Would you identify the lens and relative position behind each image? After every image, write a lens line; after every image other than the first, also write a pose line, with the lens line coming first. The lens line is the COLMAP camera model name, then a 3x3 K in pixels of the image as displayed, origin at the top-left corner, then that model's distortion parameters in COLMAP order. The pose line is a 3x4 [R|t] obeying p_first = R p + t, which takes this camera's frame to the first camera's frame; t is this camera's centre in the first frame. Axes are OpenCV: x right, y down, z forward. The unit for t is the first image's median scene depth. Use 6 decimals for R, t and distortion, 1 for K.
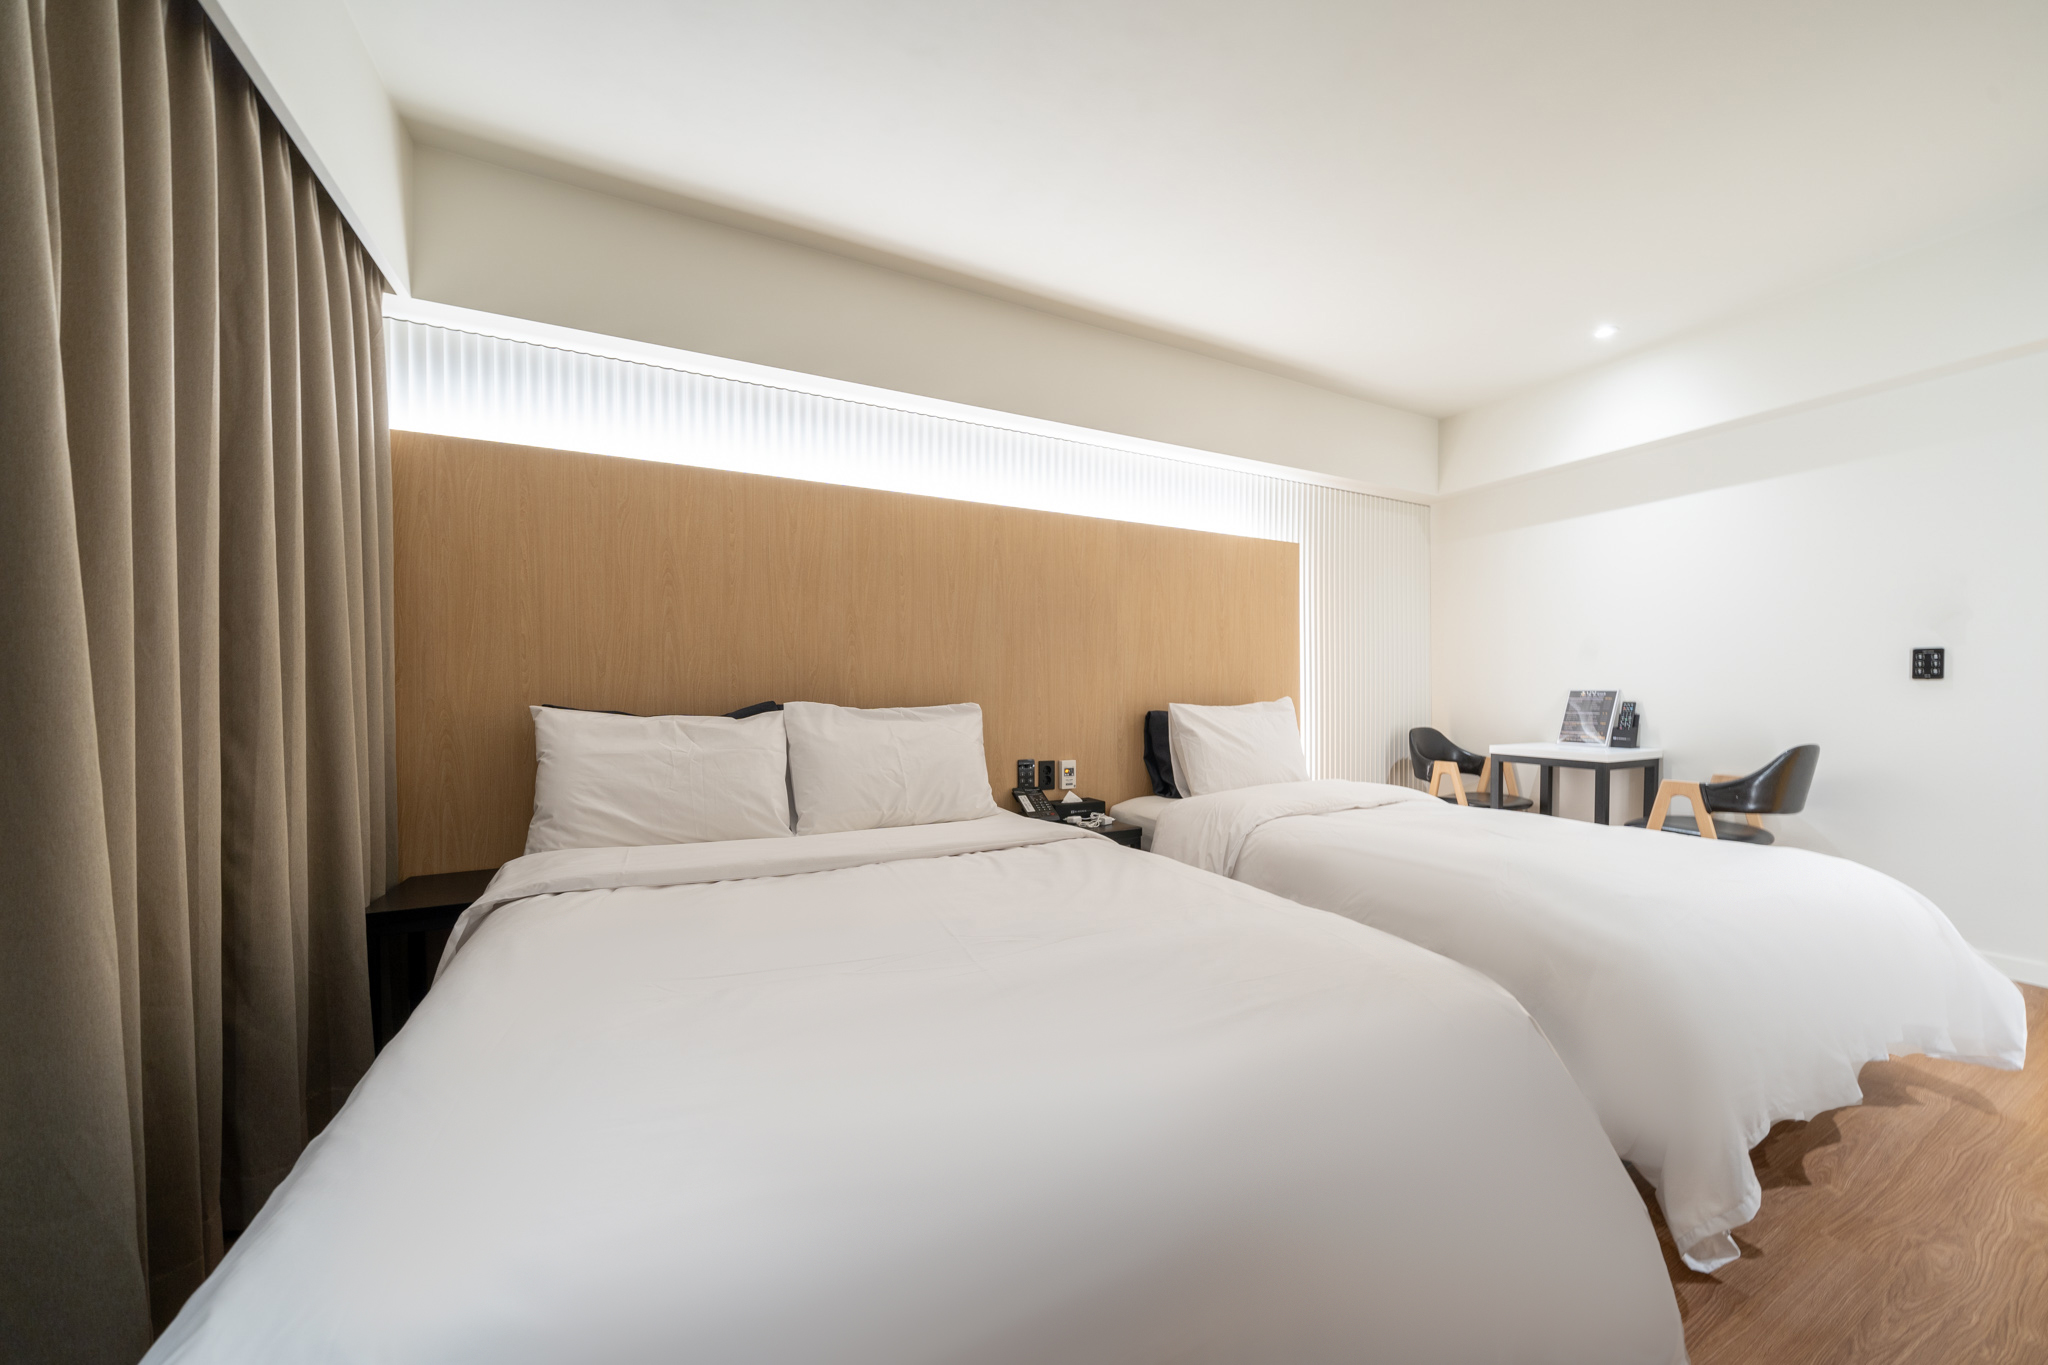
lens RADIAL K [[704.3, 0, 1020.5], [0, 704.3, 699.0], [0, 0, 1]] dist [-0.001335, -0.000245]
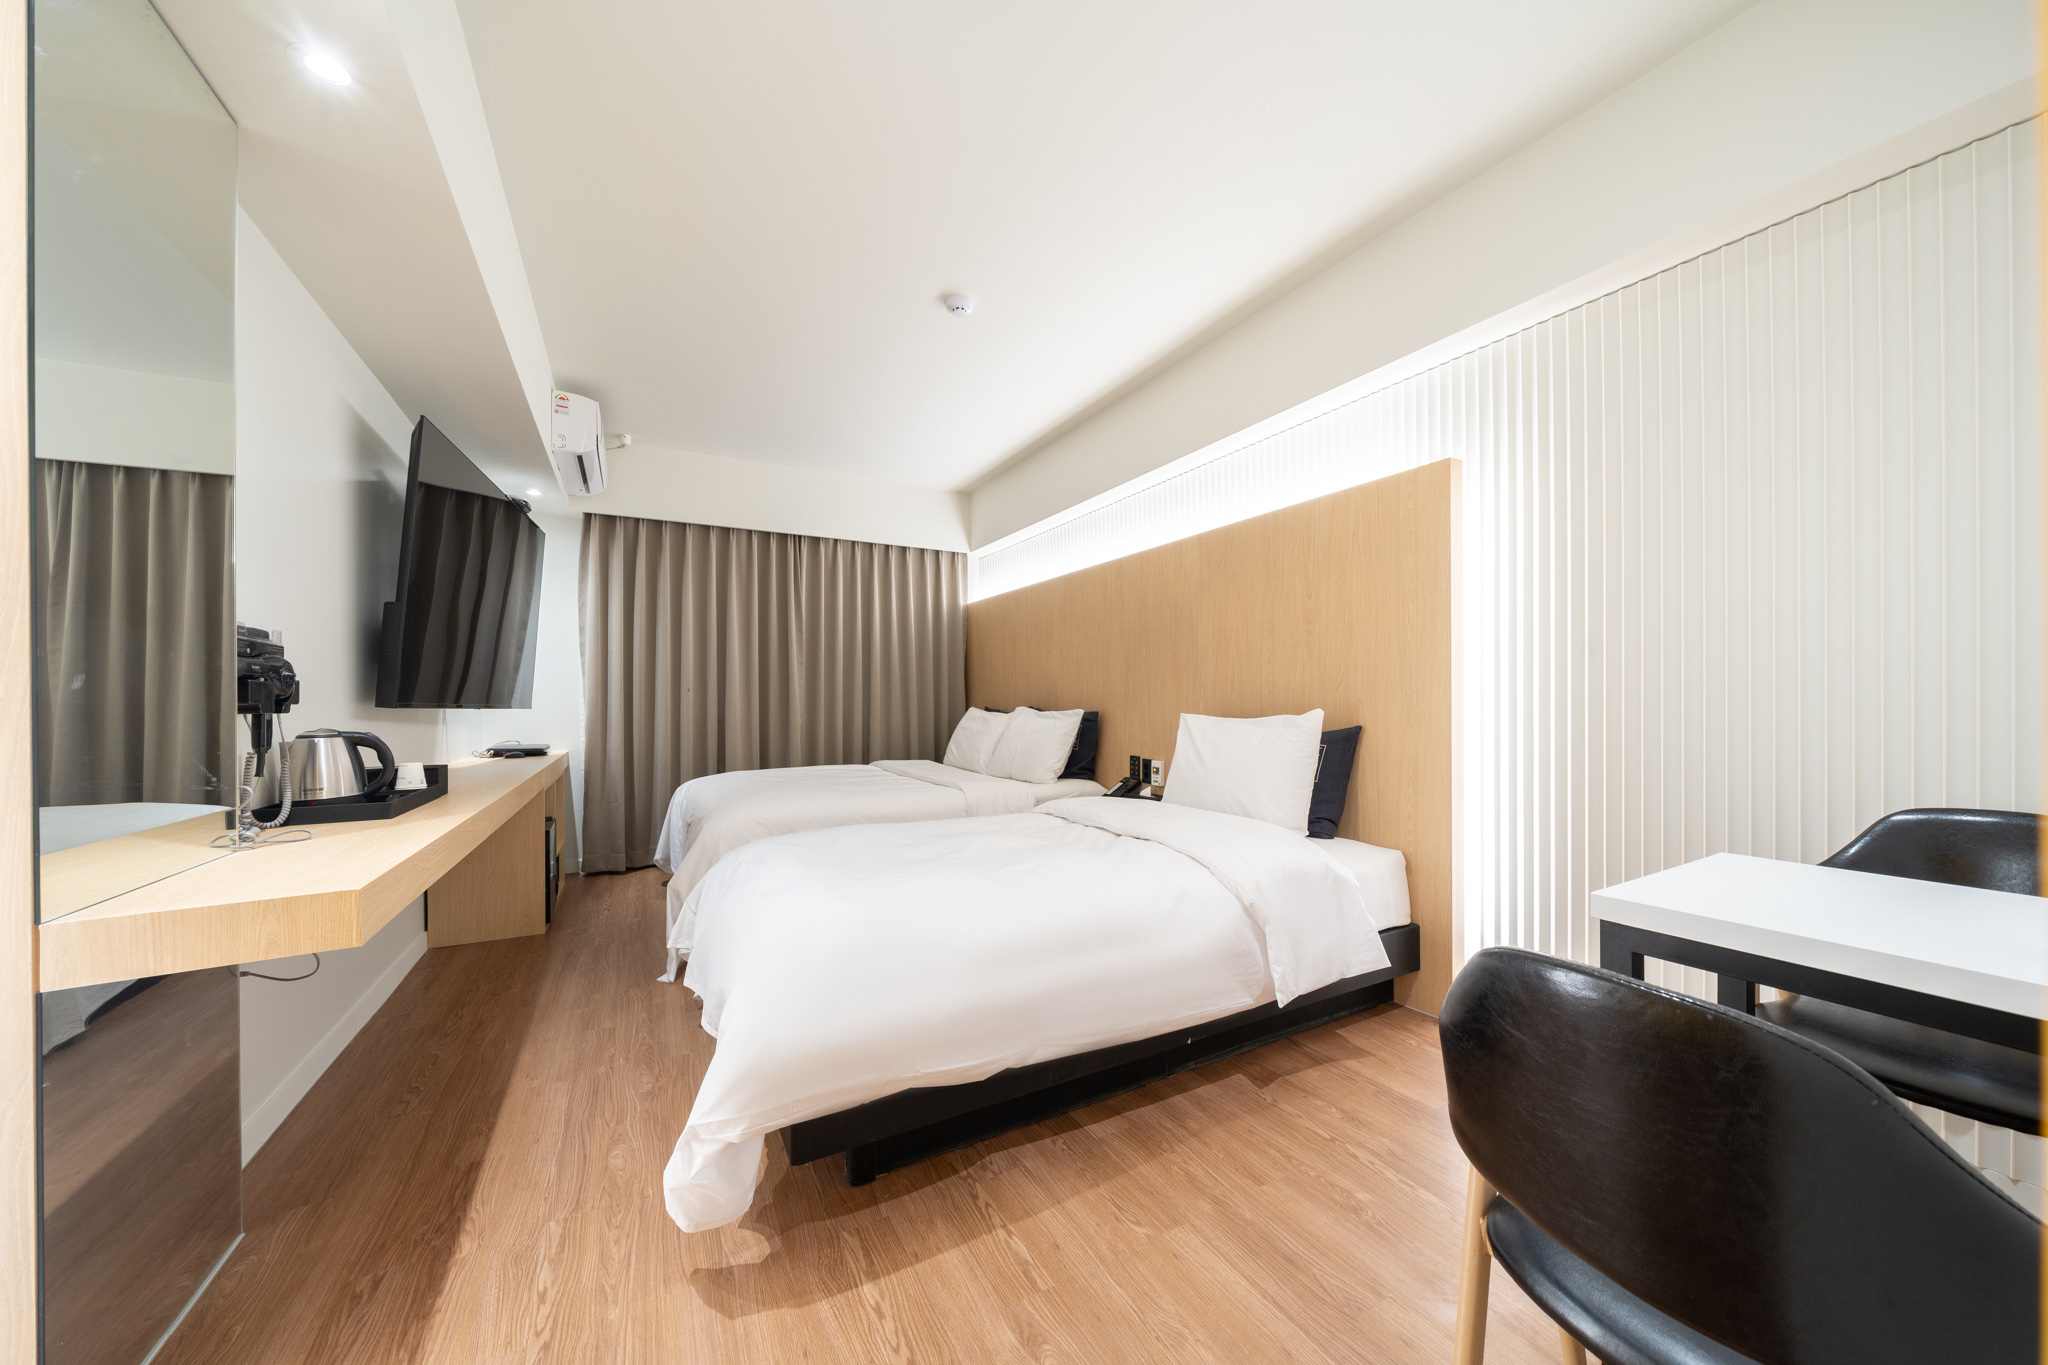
lens RADIAL K [[704.3, 0, 1020.5], [0, 704.3, 699.0], [0, 0, 1]] dist [-0.001335, -0.000245]
pose [[0.027524, 0.002917, -0.999617, 1.442376], [-0.000717, 0.999996, 0.002898, -0.019861], [0.999621, 0.000637, 0.027526, 0.892393]]
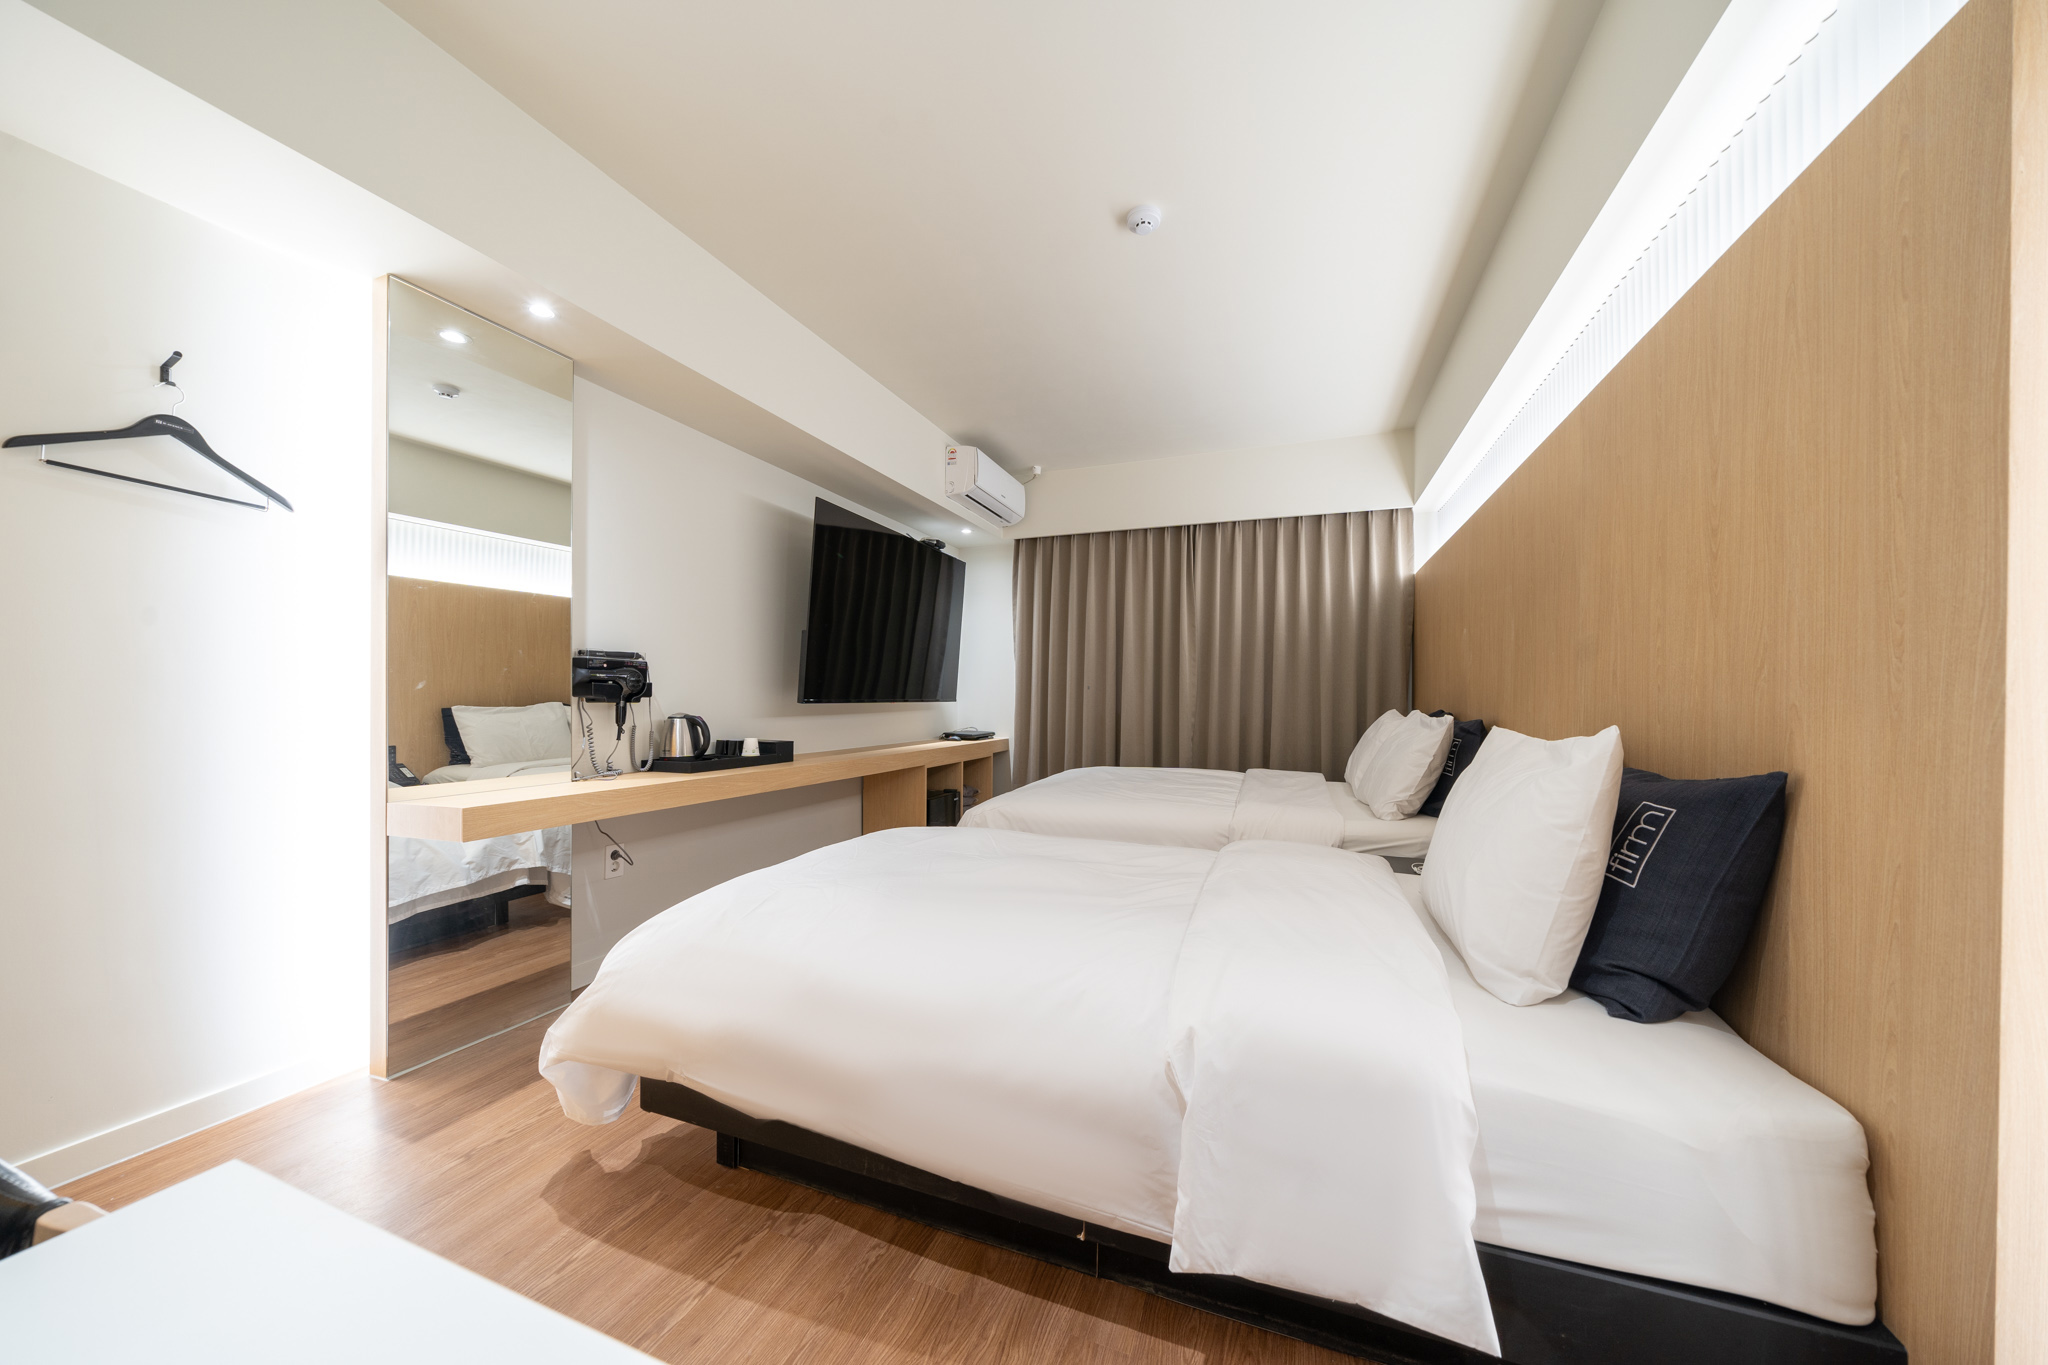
lens RADIAL K [[704.3, 0, 1020.5], [0, 704.3, 699.0], [0, 0, 1]] dist [-0.001335, -0.000245]
pose [[-0.748292, 0.002136, -0.663366, 1.051196], [-0.005244, 0.999945, 0.009134, -0.022720], [0.663349, 0.010314, -0.748239, 1.413668]]
